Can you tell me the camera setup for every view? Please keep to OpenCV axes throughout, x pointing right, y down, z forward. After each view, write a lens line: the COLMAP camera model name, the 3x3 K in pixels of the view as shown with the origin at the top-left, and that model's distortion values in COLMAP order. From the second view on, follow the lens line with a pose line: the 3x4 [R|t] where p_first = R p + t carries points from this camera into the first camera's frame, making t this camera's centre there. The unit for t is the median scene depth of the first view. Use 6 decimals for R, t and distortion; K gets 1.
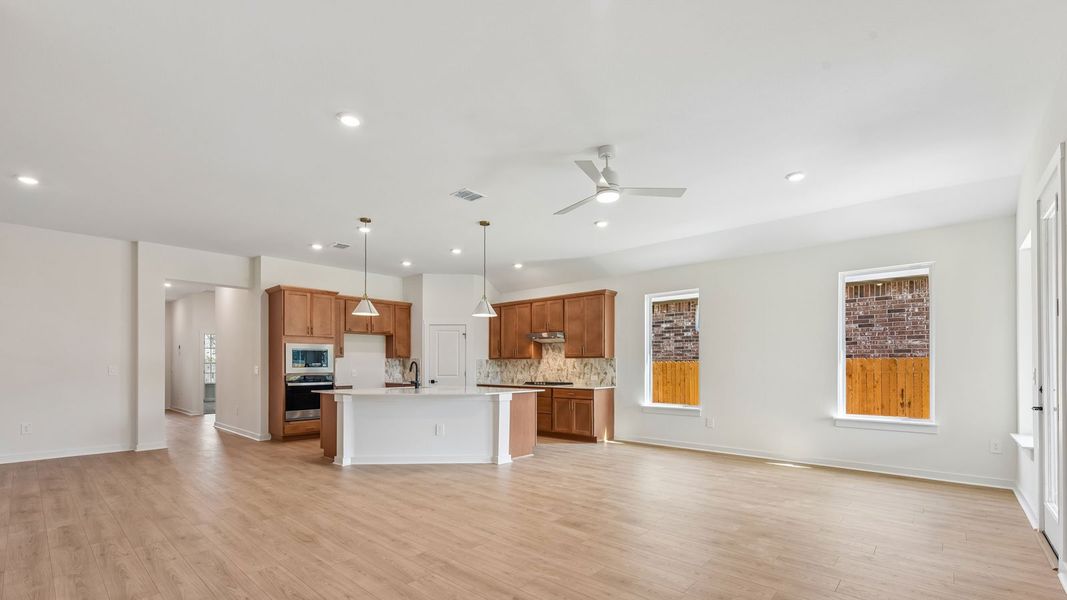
lens RADIAL K [[457.0, 0, 534.6], [0, 457.0, 362.8], [0, 0, 1]] dist [-0.002567, -0.000325]
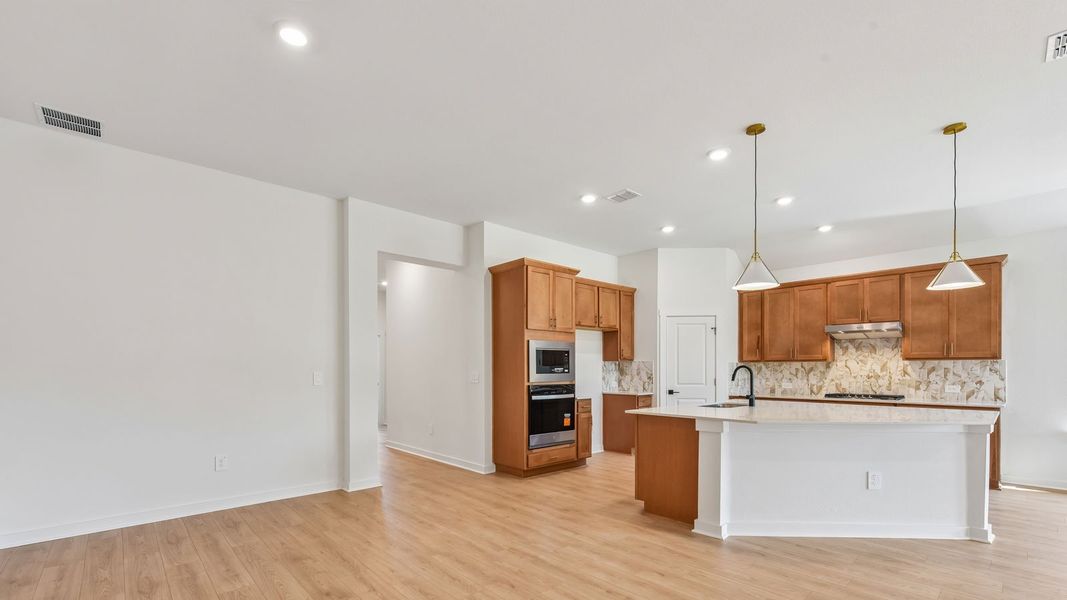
lens RADIAL K [[455.5, 0, 531.3], [0, 455.5, 370.3], [0, 0, 1]] dist [0.000287, -0.000199]
pose [[0.994828, -0.000188, -0.101570, -0.423128], [0.001152, 0.999955, 0.009429, -0.001939], [0.101564, -0.009497, 0.994784, 0.262727]]
